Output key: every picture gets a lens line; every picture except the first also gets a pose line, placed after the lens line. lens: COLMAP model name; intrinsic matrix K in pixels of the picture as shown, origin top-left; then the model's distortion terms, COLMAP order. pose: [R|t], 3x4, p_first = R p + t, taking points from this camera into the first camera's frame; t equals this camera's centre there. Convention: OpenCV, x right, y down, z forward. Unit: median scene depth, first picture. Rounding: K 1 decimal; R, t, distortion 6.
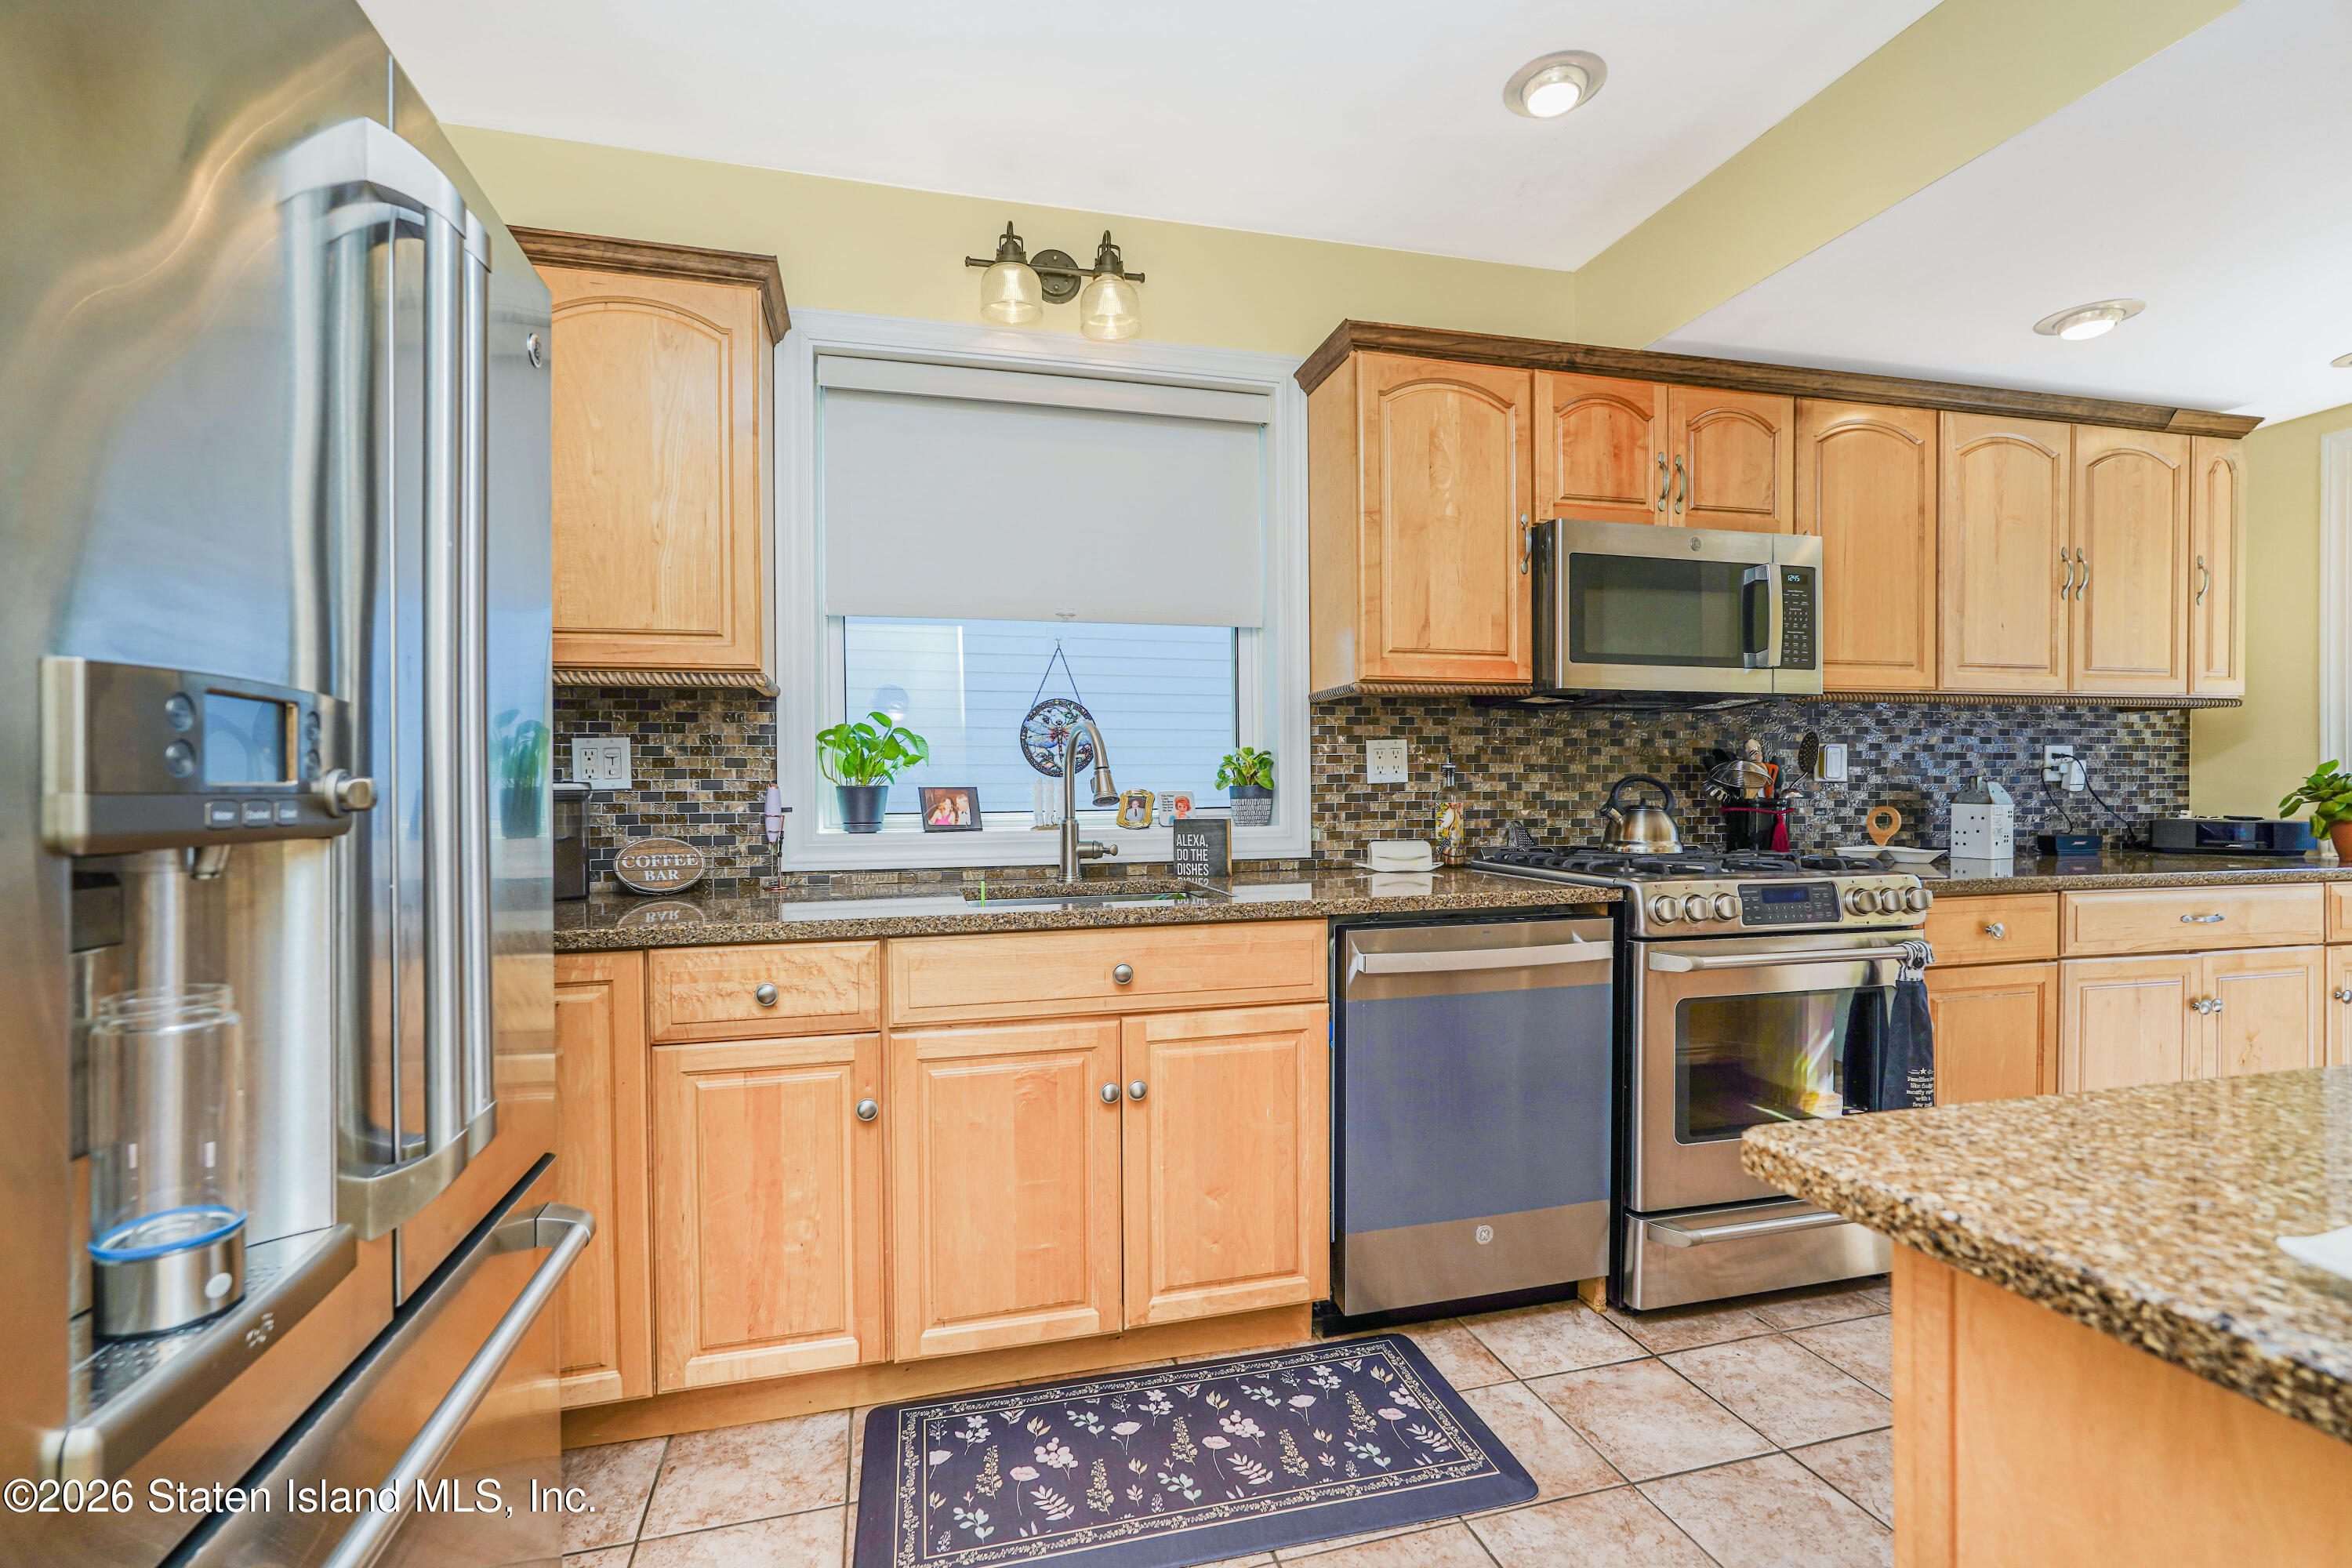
lens RADIAL K [[1035.4, 0, 1178.6], [0, 1035.4, 796.2], [0, 0, 1]] dist [-0.013680, 0.010451]
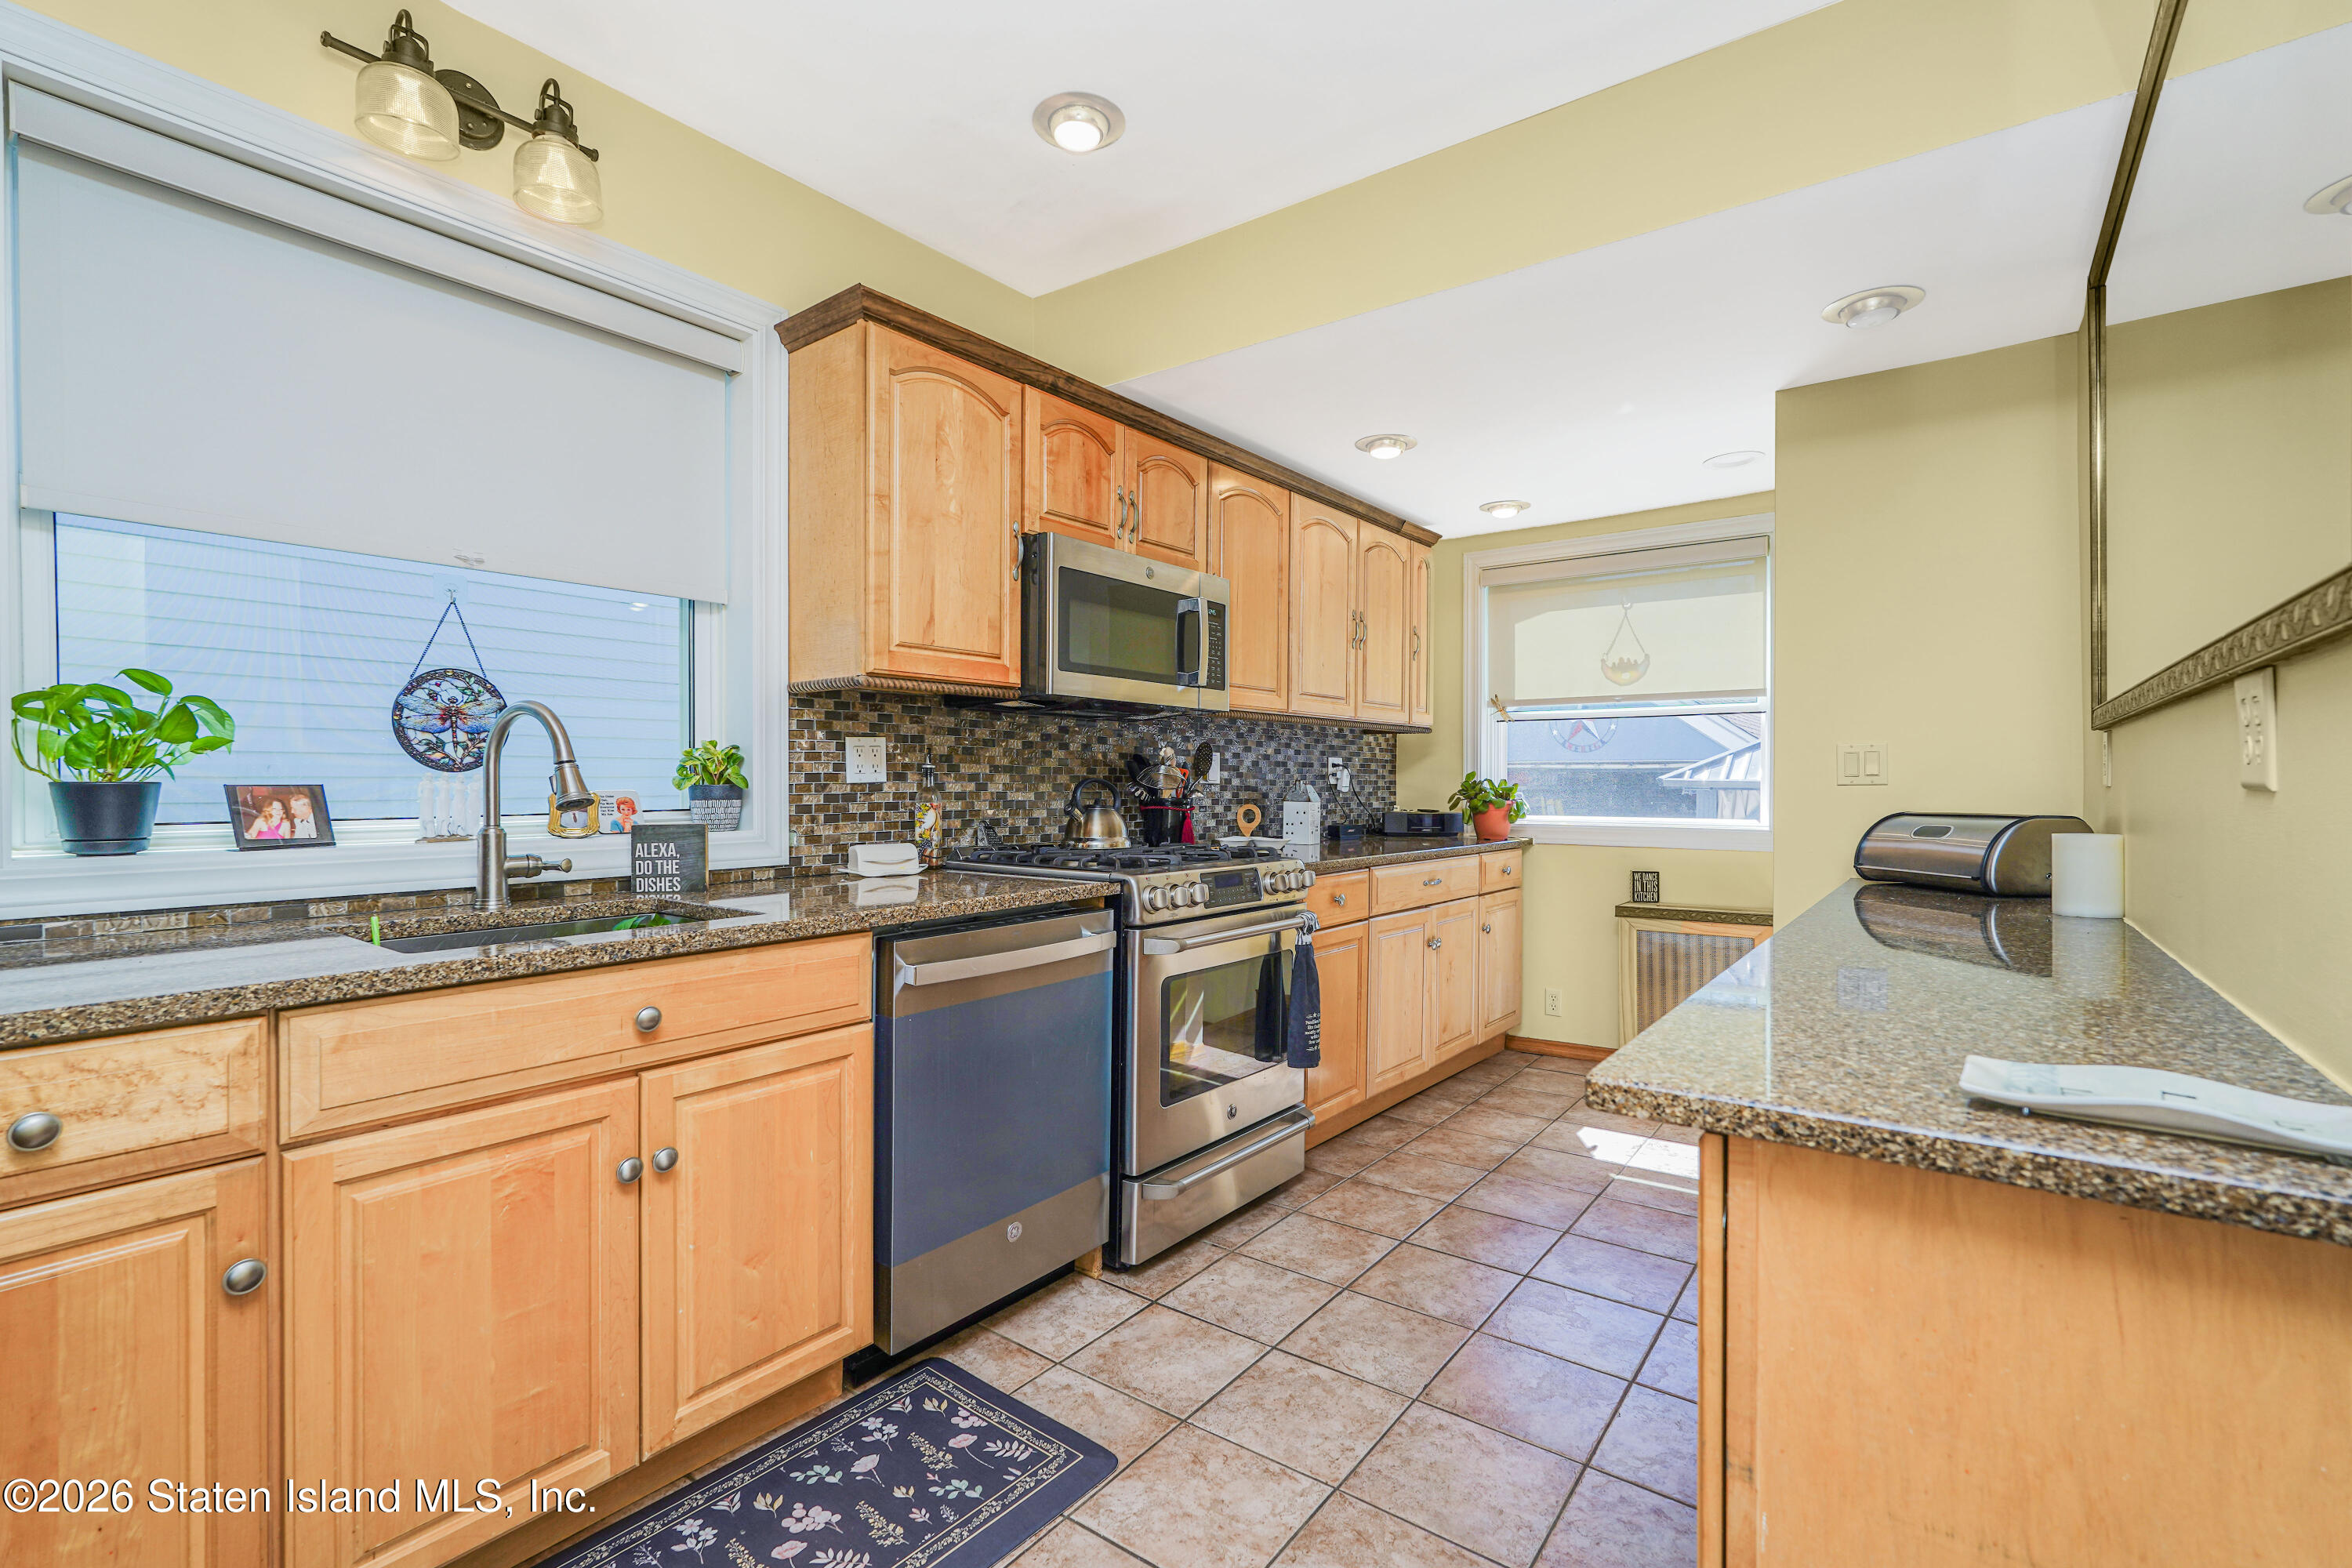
lens RADIAL K [[1037.1, 0, 1166.2], [0, 1037.1, 791.7], [0, 0, 1]] dist [-0.014569, 0.011882]
pose [[0.798288, 0.001800, 0.602273, -0.168096], [-0.001009, 0.999998, -0.001651, -0.003527], [-0.602275, 0.000710, 0.798289, 0.088127]]
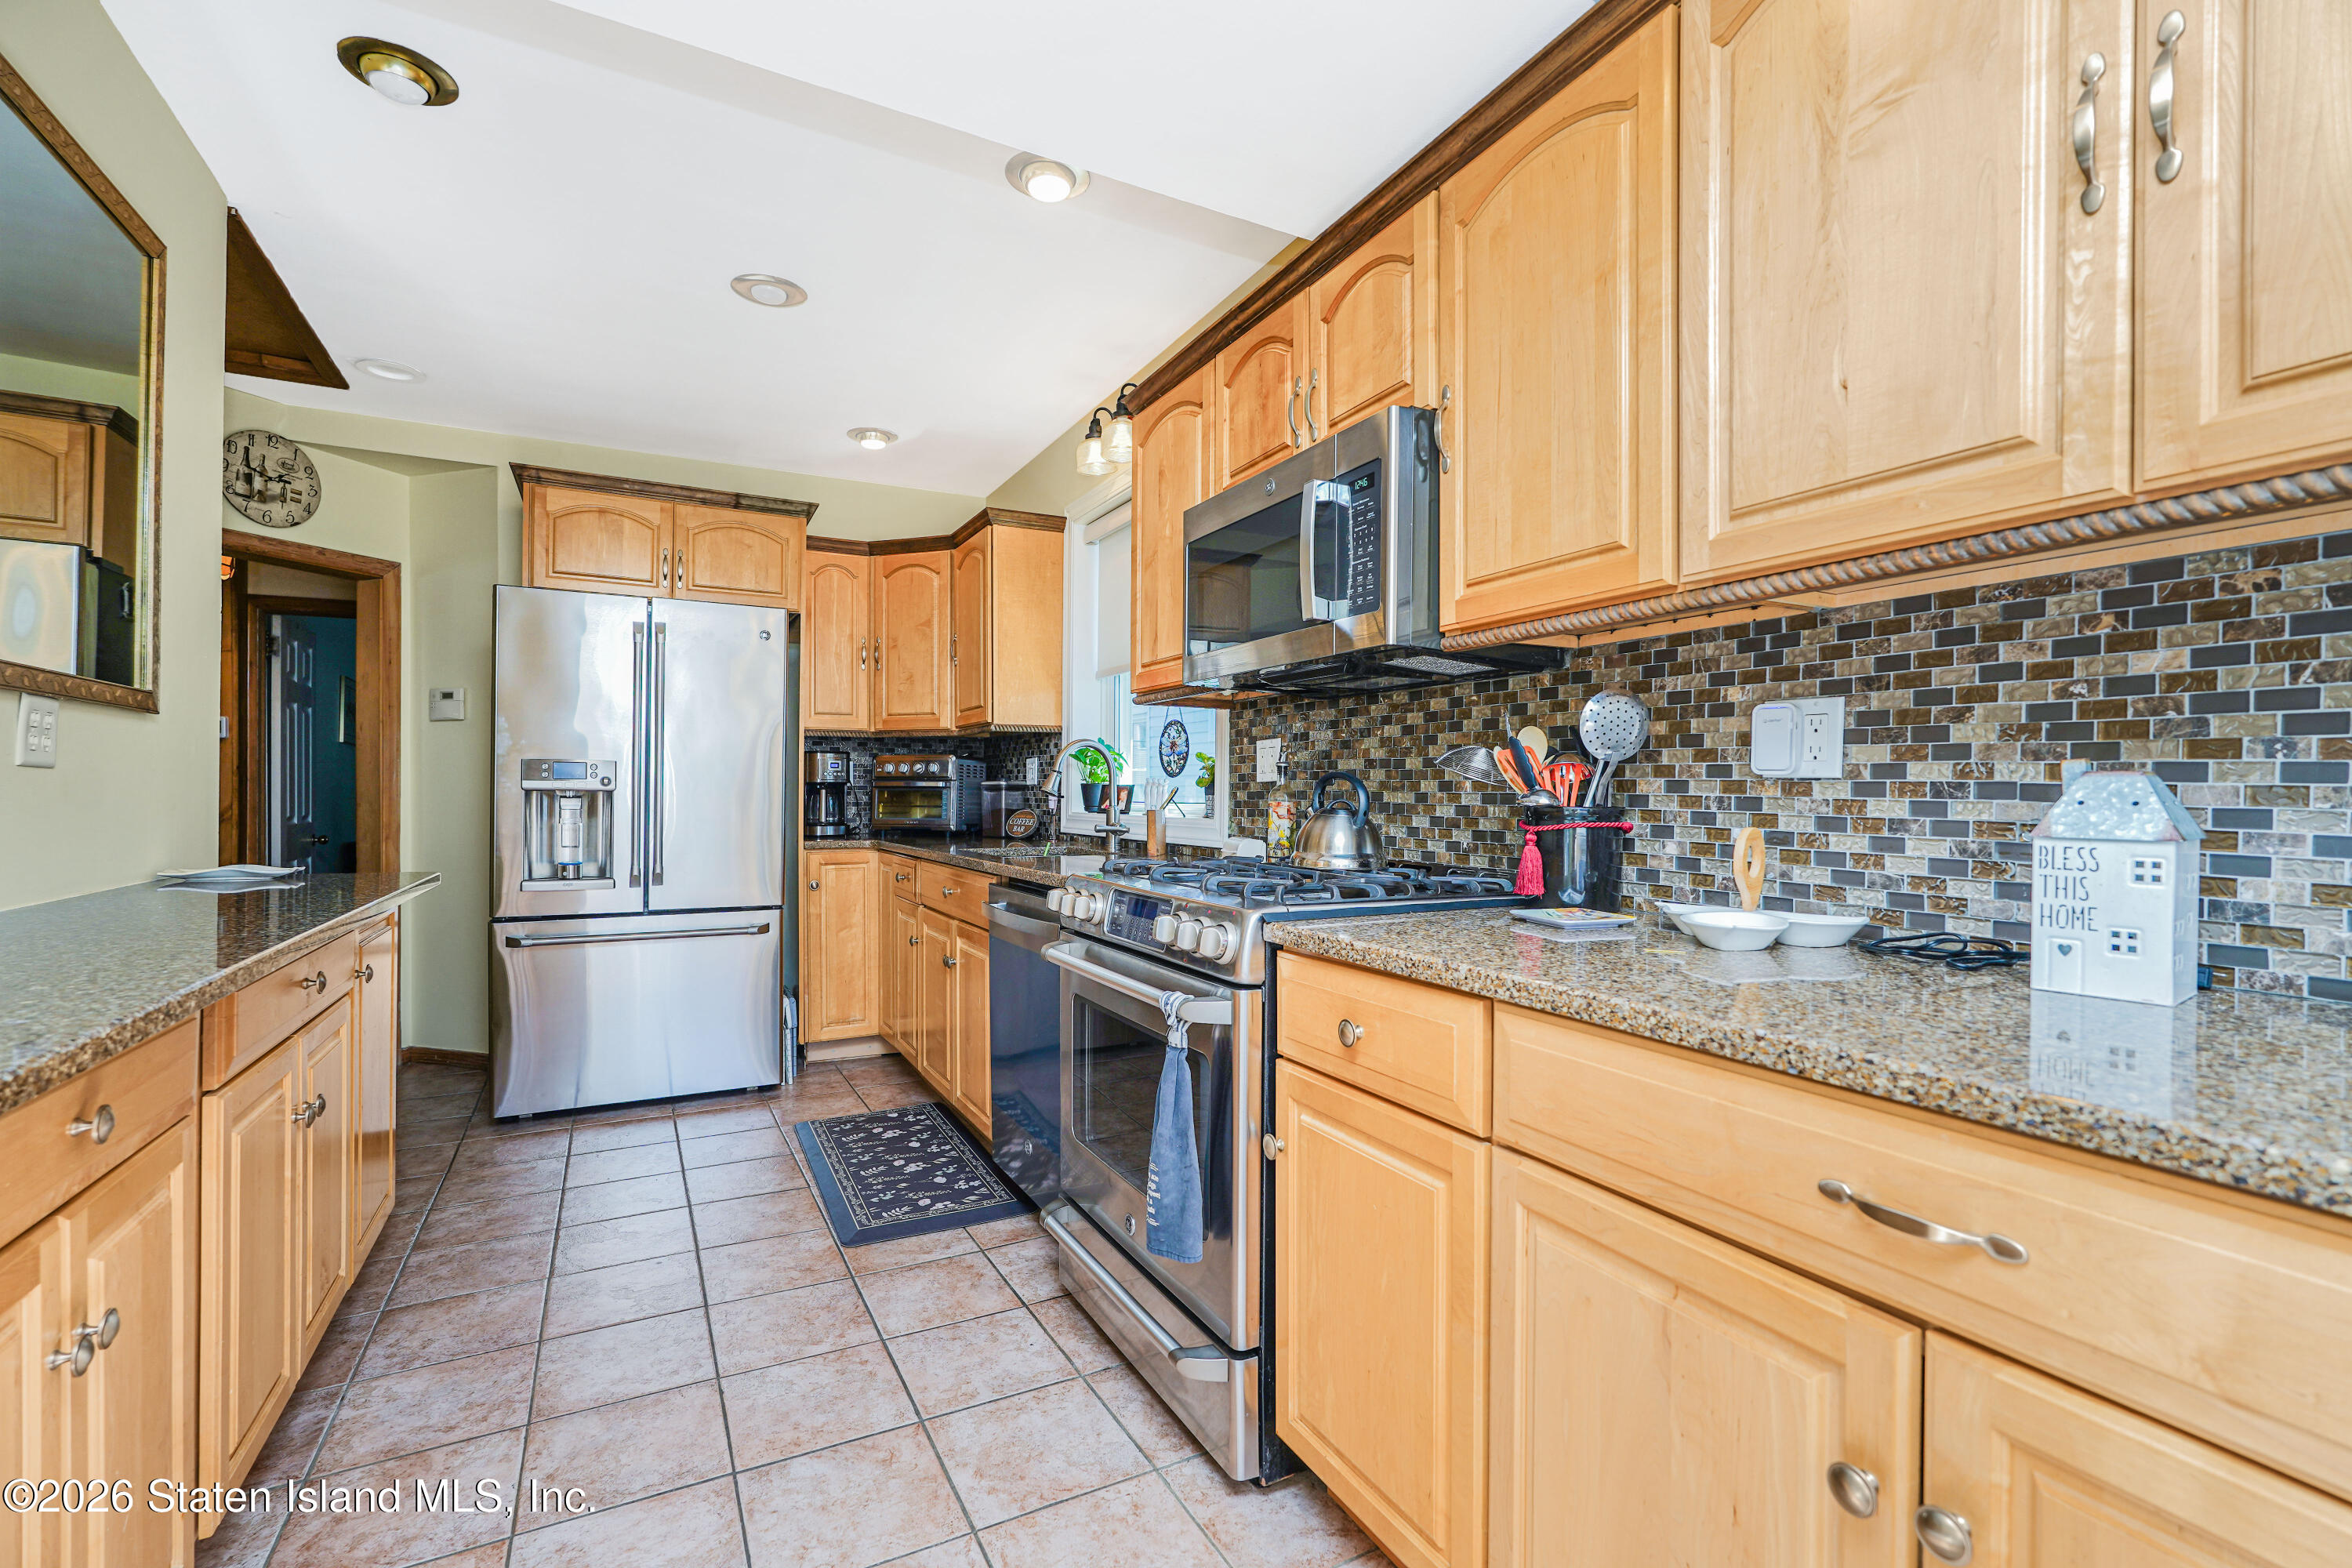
lens RADIAL K [[1035.4, 0, 1178.6], [0, 1035.4, 796.2], [0, 0, 1]] dist [-0.013680, 0.010451]
pose [[0.225708, 0.011600, -0.974126, 1.317681], [-0.014747, 0.999855, 0.008490, -0.006496], [0.974083, 0.012449, 0.225847, 0.765538]]
